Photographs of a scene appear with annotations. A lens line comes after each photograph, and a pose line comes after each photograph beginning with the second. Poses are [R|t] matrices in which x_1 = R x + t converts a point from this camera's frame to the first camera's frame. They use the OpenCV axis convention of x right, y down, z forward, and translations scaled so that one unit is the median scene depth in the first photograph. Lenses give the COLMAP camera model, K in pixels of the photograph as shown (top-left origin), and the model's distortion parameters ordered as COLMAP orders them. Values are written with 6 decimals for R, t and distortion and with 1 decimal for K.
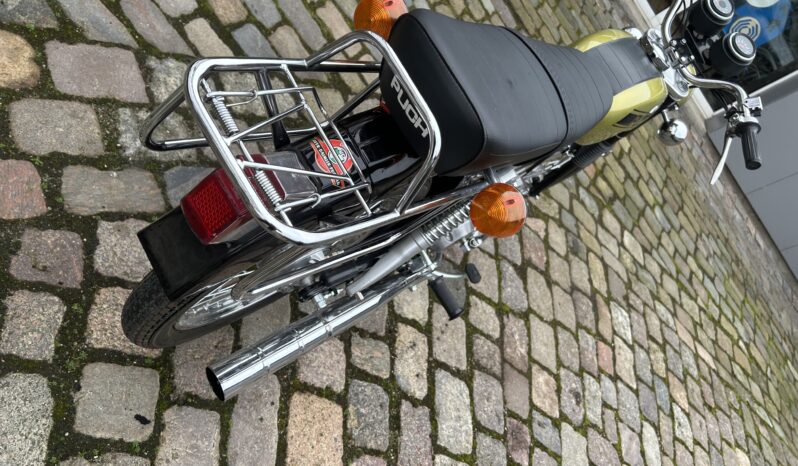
lens RADIAL K [[607.4, 0, 409.5], [0, 607.4, 233.8], [0, 0, 1]] dist [0.047569, -0.059989]
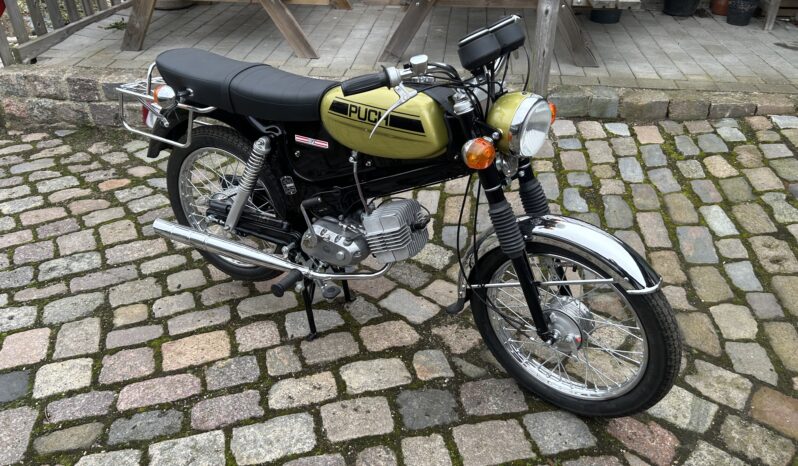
lens RADIAL K [[607.4, 0, 392.2], [0, 607.4, 216.2], [0, 0, 1]] dist [0.047569, -0.059989]
pose [[0.219666, -0.265967, -0.938620, 1.178055], [-0.620737, 0.704132, -0.344794, 0.272922], [0.752617, 0.658376, -0.010422, 0.956867]]
